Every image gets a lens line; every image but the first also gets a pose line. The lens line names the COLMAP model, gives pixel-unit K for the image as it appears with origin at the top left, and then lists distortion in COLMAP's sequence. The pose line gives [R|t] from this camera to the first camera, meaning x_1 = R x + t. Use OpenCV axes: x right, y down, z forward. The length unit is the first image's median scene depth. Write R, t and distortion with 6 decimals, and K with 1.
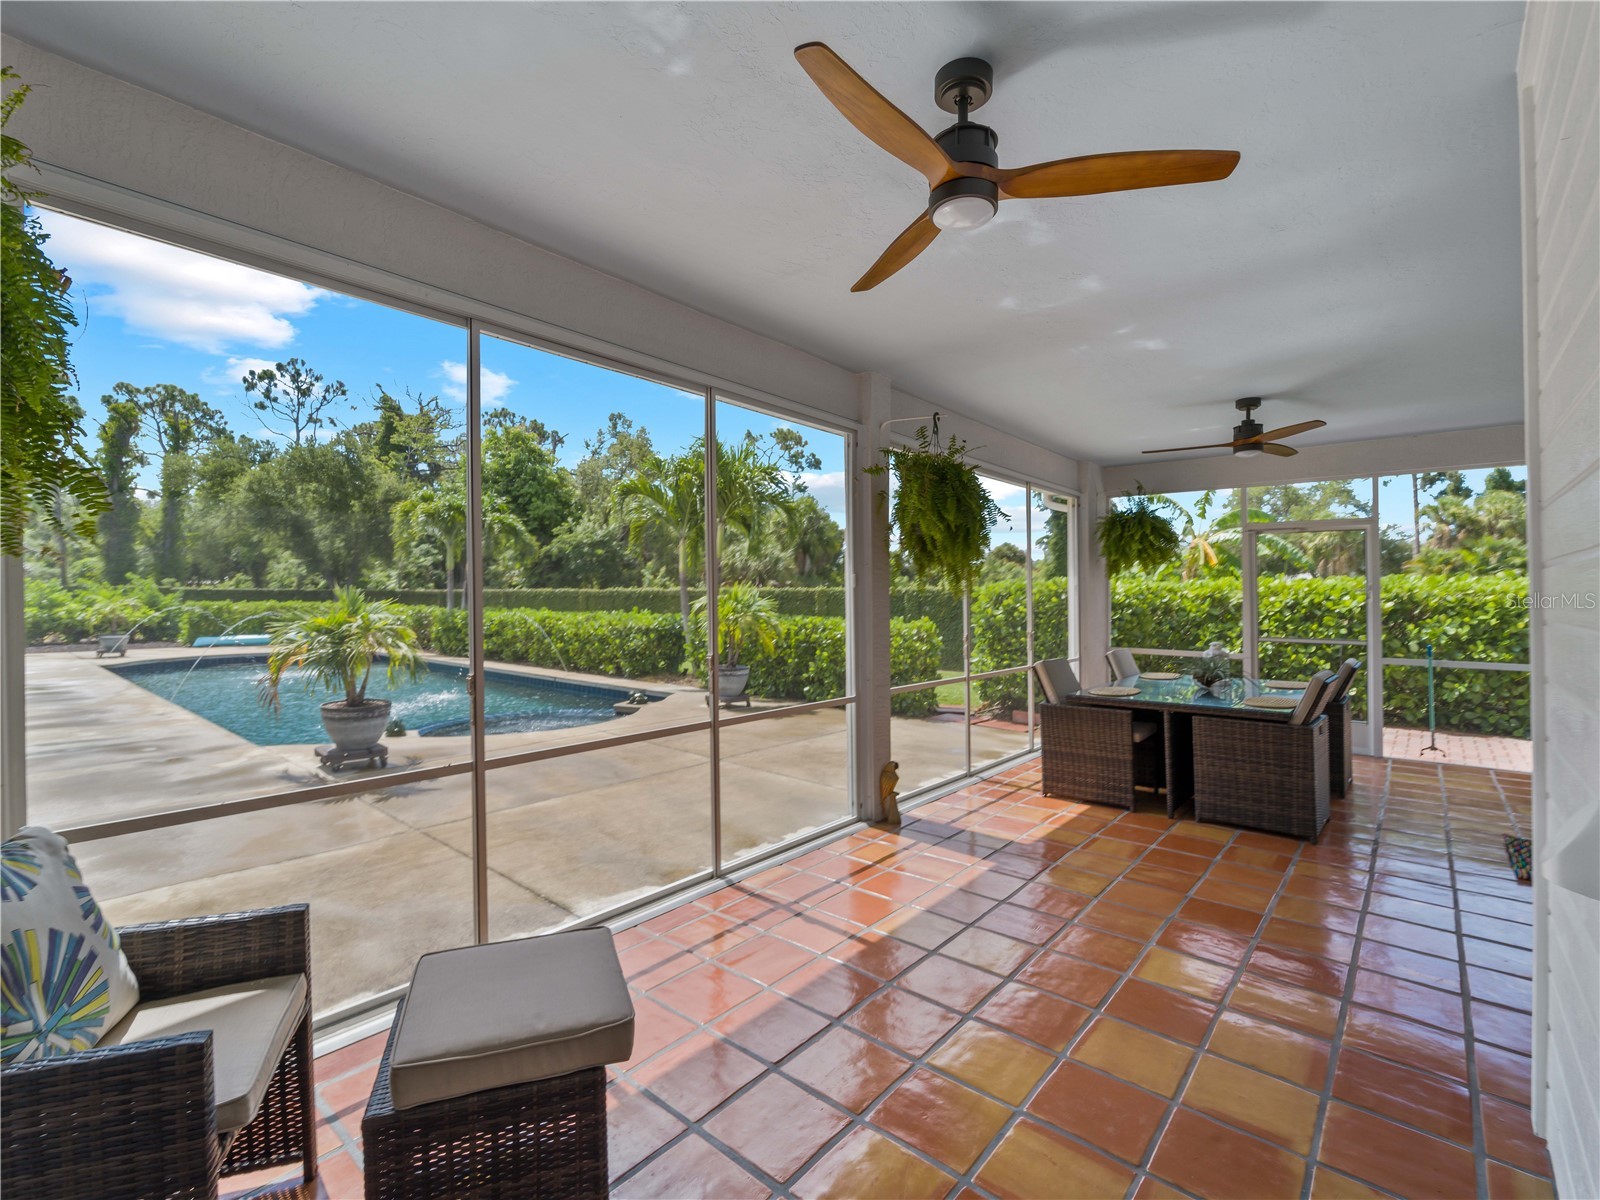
lens RADIAL K [[727.1, 0, 792.1], [0, 727.1, 596.2], [0, 0, 1]] dist [-0.001041, -0.000750]
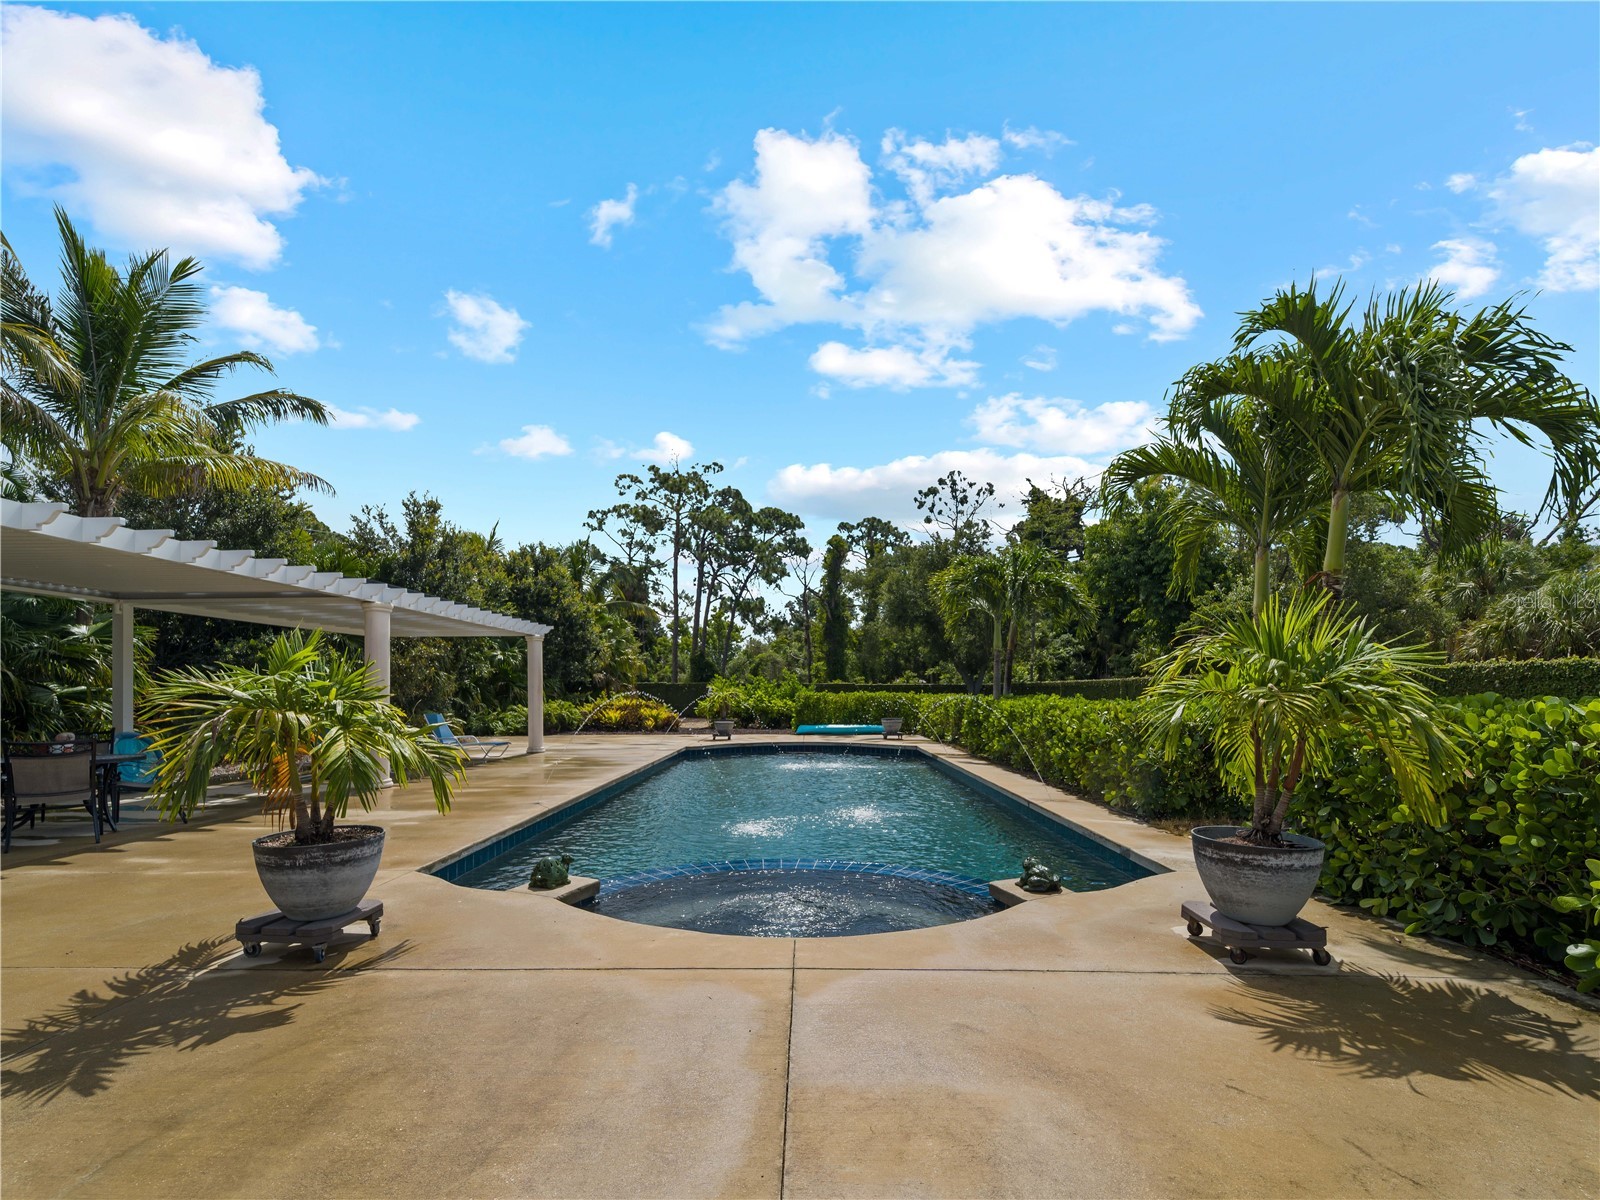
lens RADIAL K [[739.4, 0, 791.2], [0, 739.4, 680.8], [0, 0, 1]] dist [-0.002018, -0.000470]
pose [[0.630690, -0.020855, -0.775755, 0.012226], [0.008696, 0.999766, -0.019808, 0.005799], [0.775986, 0.005747, 0.630724, 0.136123]]
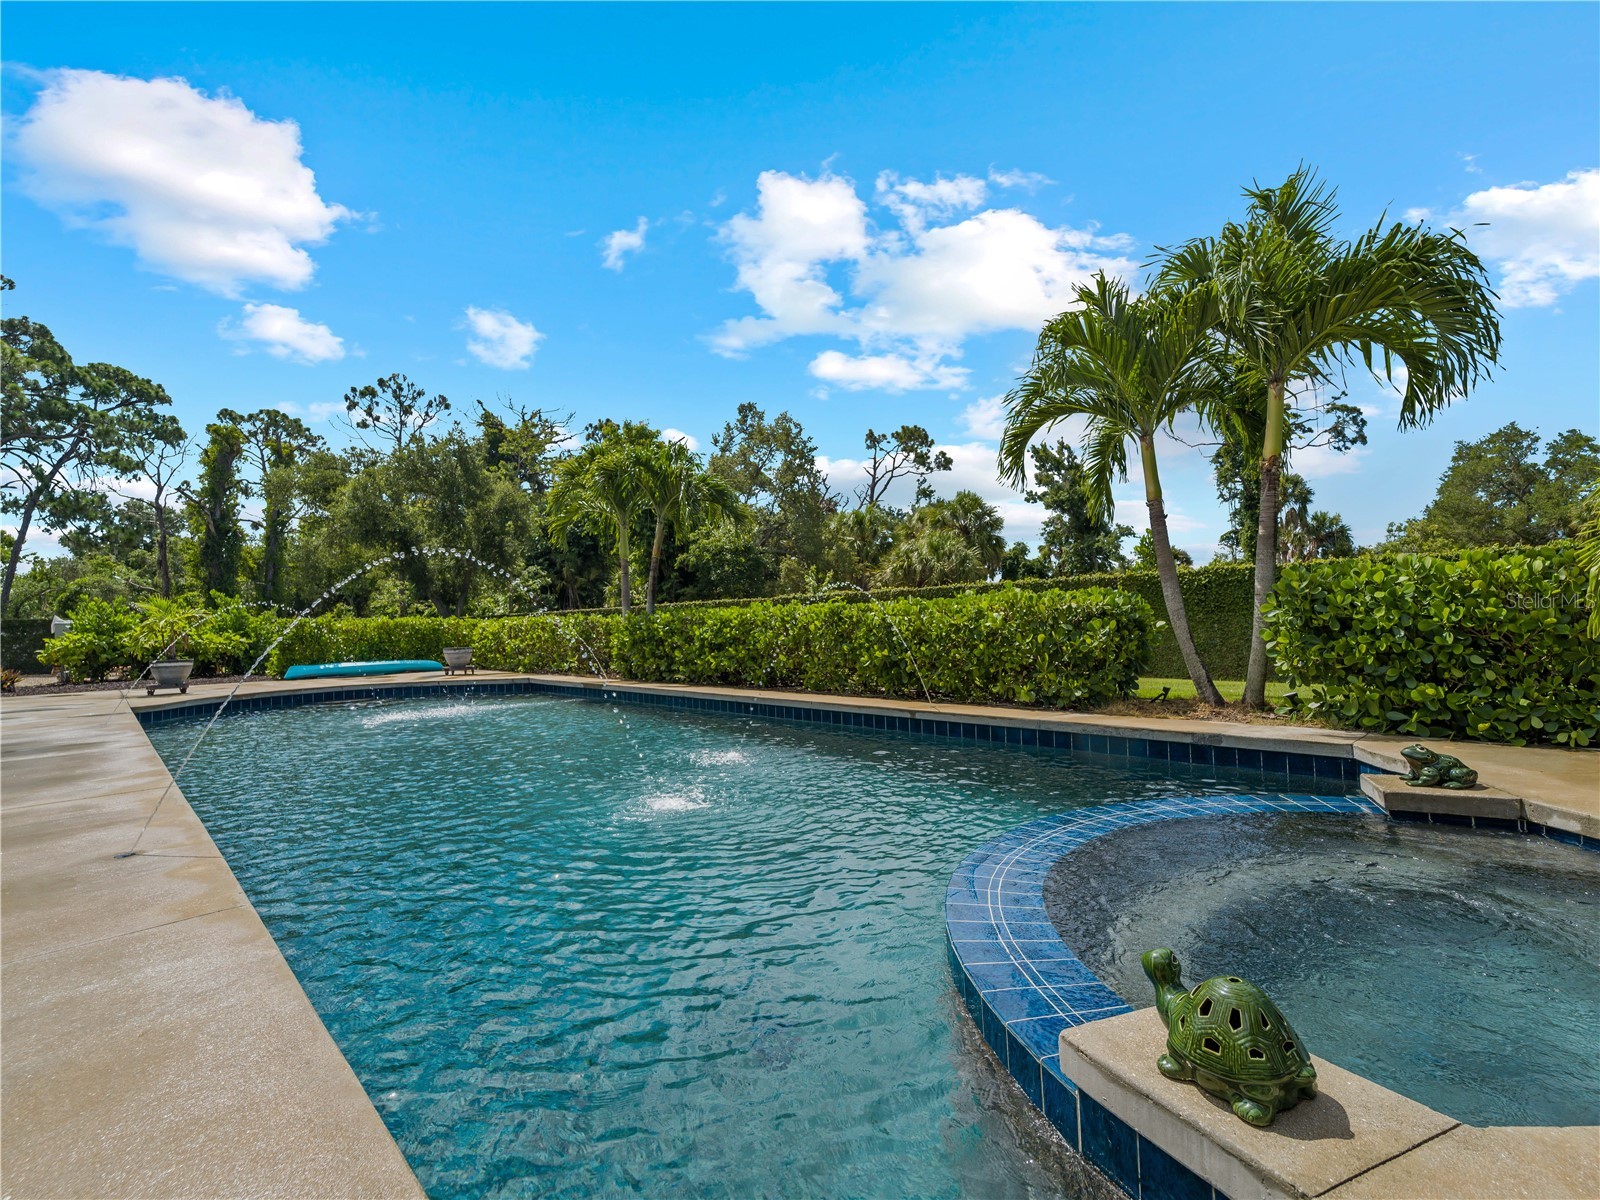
lens RADIAL K [[727.1, 0, 792.1], [0, 727.1, 596.2], [0, 0, 1]] dist [-0.001041, -0.000750]
pose [[0.994772, -0.036308, -0.095445, -0.111789], [0.032642, 0.998678, -0.039699, 0.014595], [0.096760, 0.036376, 0.994643, 0.145887]]
